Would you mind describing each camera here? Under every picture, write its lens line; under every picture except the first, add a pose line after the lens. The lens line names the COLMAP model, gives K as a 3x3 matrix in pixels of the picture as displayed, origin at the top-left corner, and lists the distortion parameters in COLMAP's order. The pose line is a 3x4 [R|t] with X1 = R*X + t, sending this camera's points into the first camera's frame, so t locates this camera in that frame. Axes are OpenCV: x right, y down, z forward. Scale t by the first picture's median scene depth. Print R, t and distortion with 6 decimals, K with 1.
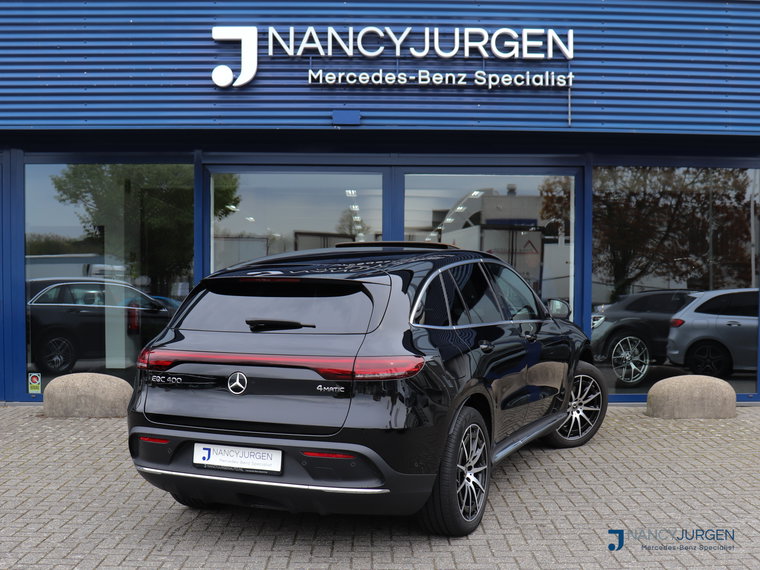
lens RADIAL K [[793.7, 0, 380.0], [0, 793.7, 285.0], [0, 0, 1]] dist [-0.138986, 0.017827]
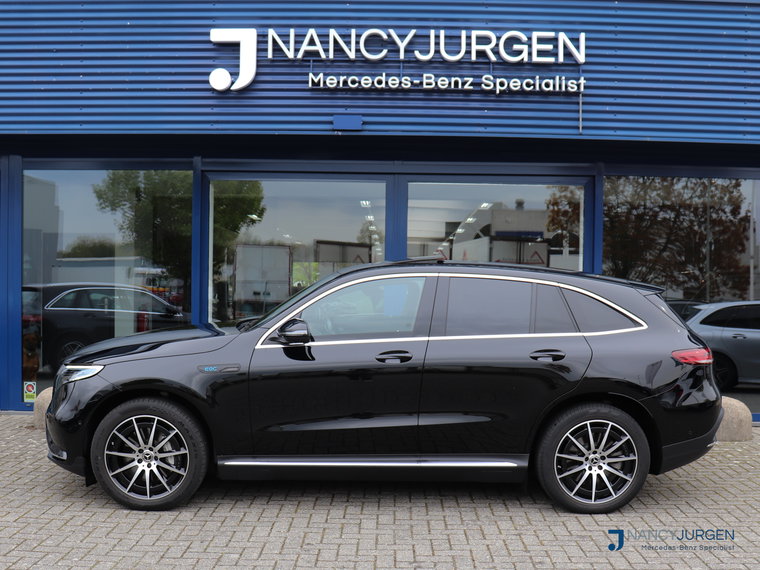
lens RADIAL K [[704.5, 0, 380.0], [0, 704.5, 285.0], [0, 0, 1]] dist [-0.177900, 0.142437]
pose [[0.999464, 0.011603, -0.030611, 0.025192], [-0.011715, 0.999925, -0.003486, -0.011848], [0.030568, 0.003843, 0.999525, 0.151482]]
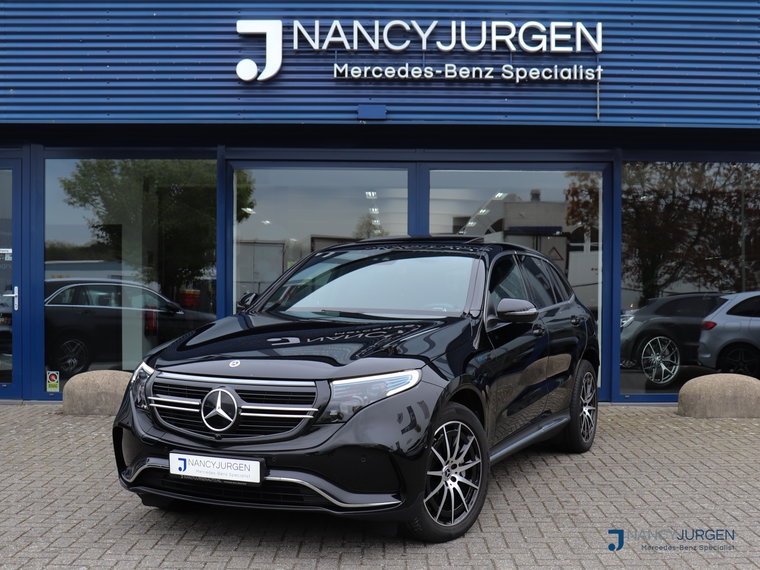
lens RADIAL K [[827.1, 0, 380.0], [0, 827.1, 285.0], [0, 0, 1]] dist [-0.116660, -0.007709]
pose [[0.999818, 0.001865, -0.019000, -0.012619], [-0.002134, 0.999897, -0.014158, 0.019370], [0.018972, 0.014196, 0.999719, -0.029434]]
